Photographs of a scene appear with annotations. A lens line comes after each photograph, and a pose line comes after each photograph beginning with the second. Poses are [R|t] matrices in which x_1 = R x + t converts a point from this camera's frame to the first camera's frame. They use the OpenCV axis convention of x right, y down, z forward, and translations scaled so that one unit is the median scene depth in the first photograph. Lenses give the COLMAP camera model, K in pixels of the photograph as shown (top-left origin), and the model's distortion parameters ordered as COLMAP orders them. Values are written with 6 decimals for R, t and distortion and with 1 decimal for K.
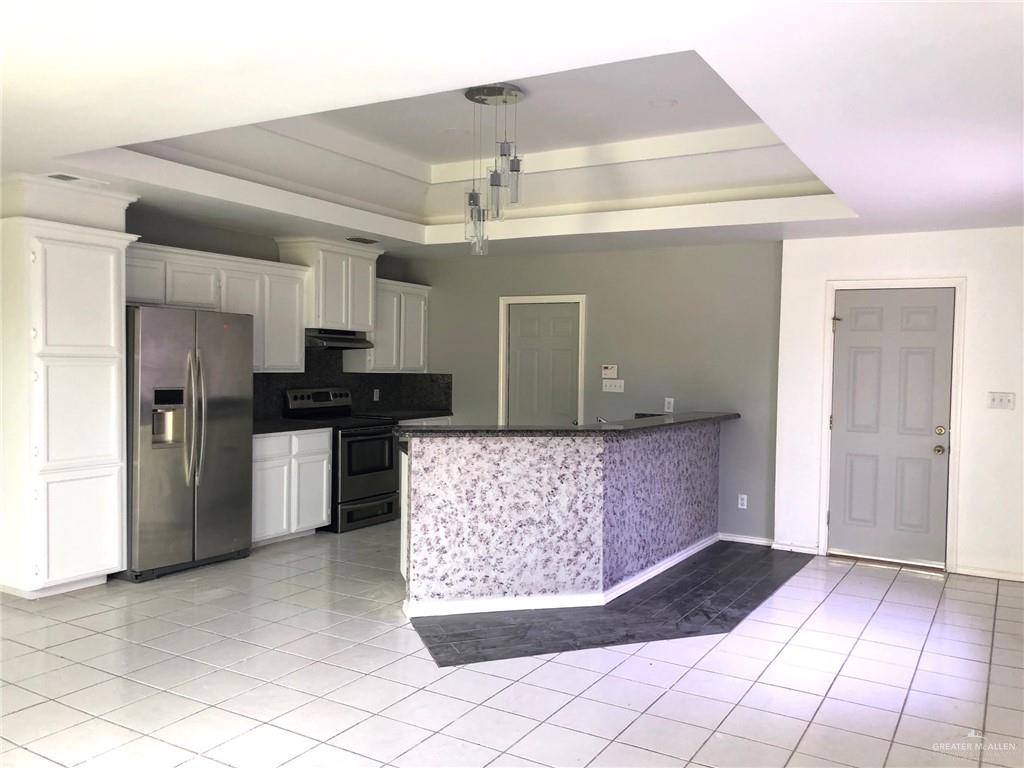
lens RADIAL K [[842.5, 0, 518.3], [0, 842.5, 390.1], [0, 0, 1]] dist [0.056200, -0.058043]
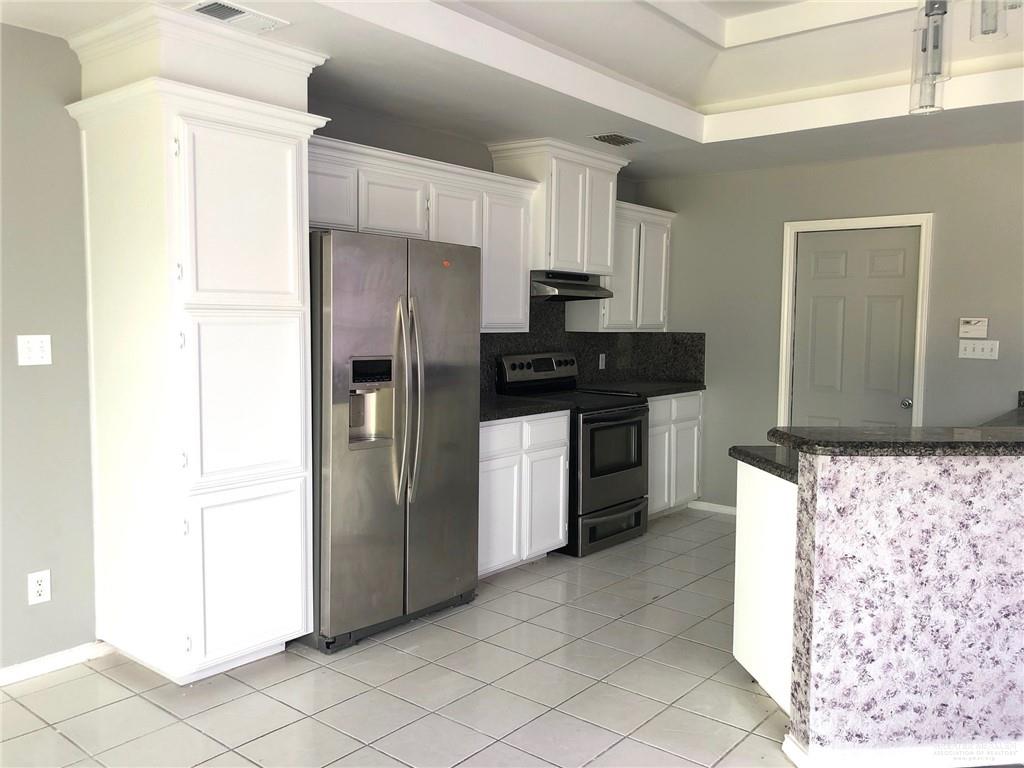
lens RADIAL K [[842.5, 0, 502.3], [0, 842.5, 382.3], [0, 0, 1]] dist [0.056200, -0.058043]
pose [[0.987257, 0.006521, -0.159000, -0.202987], [0.000184, 0.999113, 0.042115, -0.010130], [0.159134, -0.041608, 0.986380, 0.363987]]
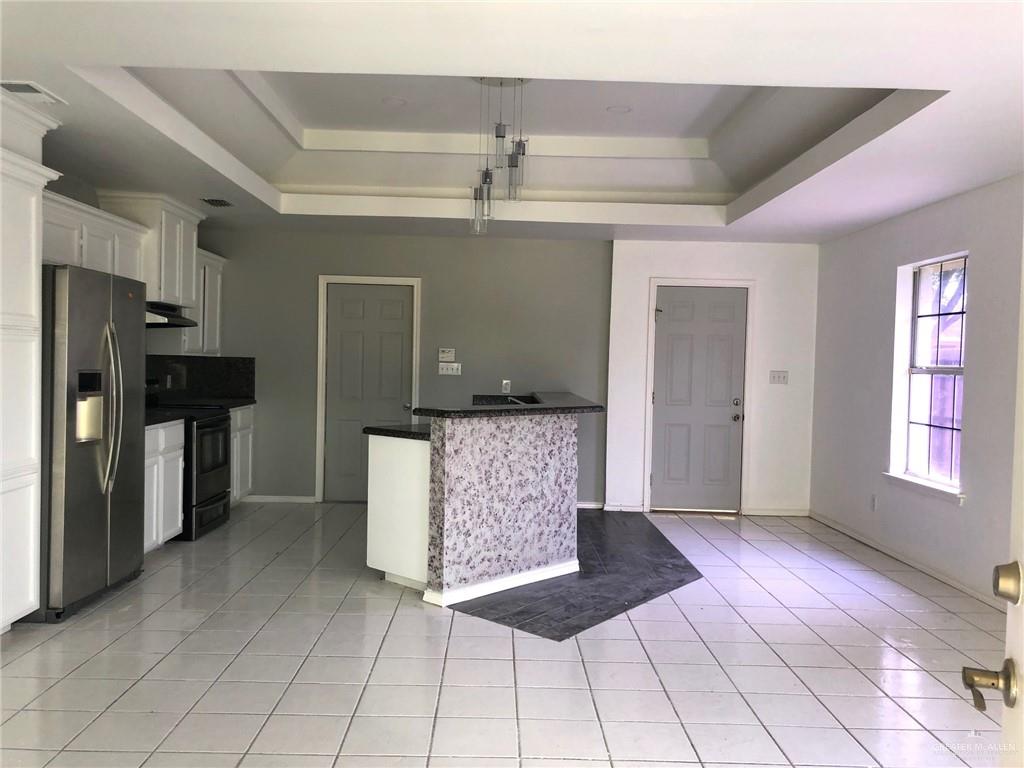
lens RADIAL K [[842.5, 0, 508.0], [0, 842.5, 378.7], [0, 0, 1]] dist [0.056200, -0.058043]
pose [[0.855300, -0.010252, 0.518032, -0.475647], [0.011024, 0.999938, 0.001589, 0.008090], [-0.518017, 0.004352, 0.855360, 0.118905]]
